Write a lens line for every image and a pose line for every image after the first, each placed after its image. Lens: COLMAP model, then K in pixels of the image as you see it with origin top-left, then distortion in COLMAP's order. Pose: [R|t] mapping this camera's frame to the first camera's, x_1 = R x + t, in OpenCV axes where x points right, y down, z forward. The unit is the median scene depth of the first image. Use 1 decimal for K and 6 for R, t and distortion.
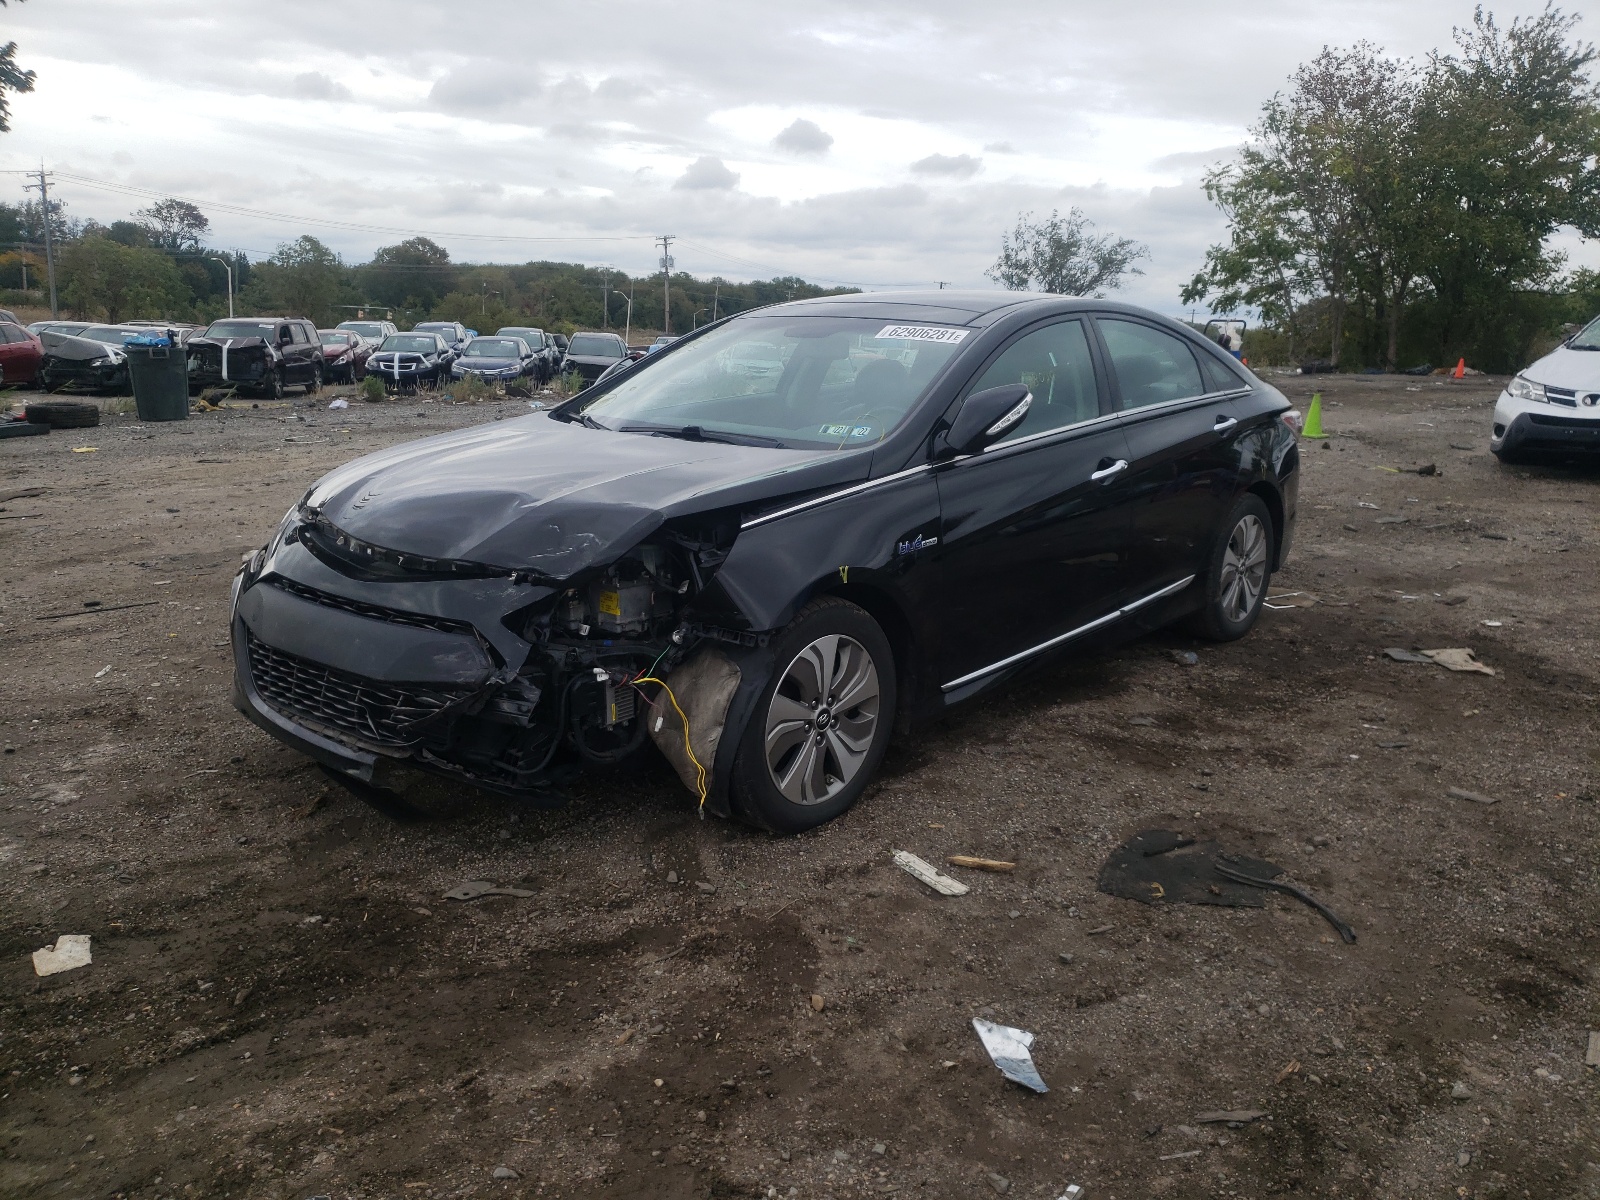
lens RADIAL K [[1286.8, 0, 800.0], [0, 1286.8, 600.0], [0, 0, 1]] dist [0.087394, -0.079481]
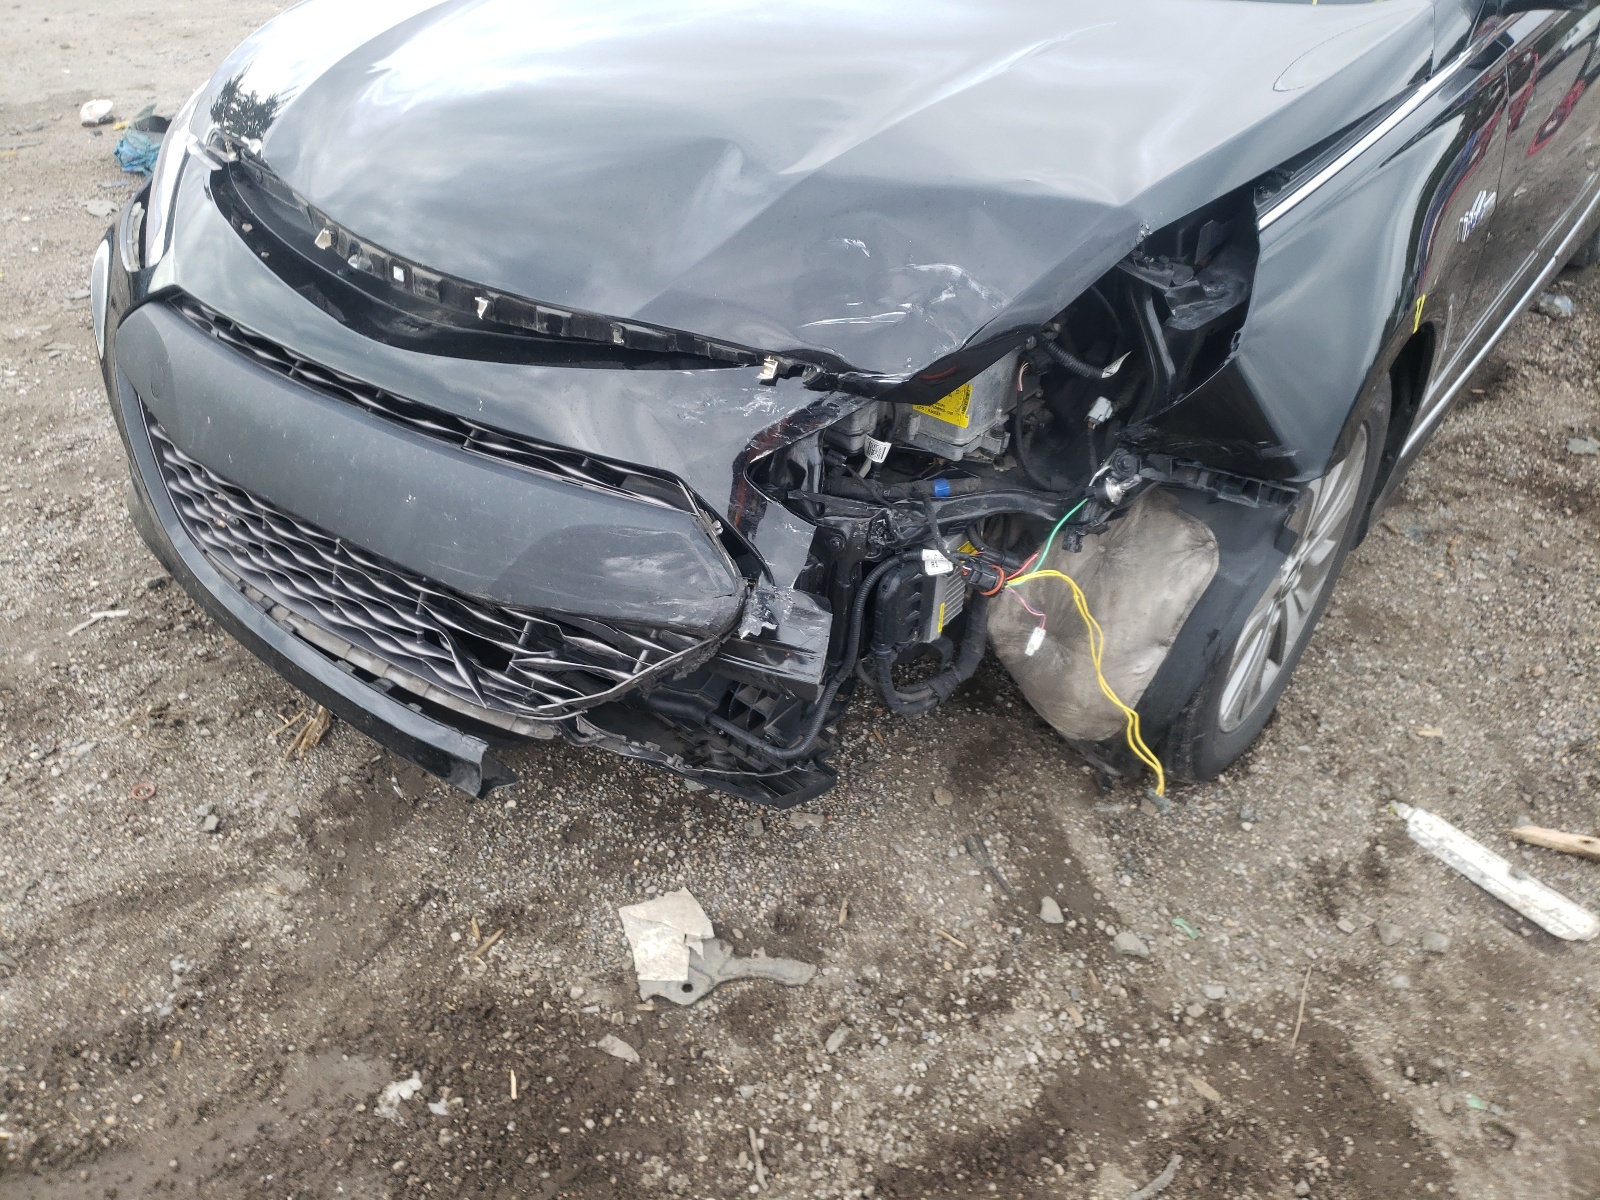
lens RADIAL K [[1286.8, 0, 800.0], [0, 1286.8, 600.0], [0, 0, 1]] dist [0.087394, -0.079481]
pose [[0.997530, -0.022393, 0.066569, -0.232855], [-0.002579, 0.935491, 0.353342, -0.094806], [-0.070188, -0.352641, 0.933123, 0.546191]]
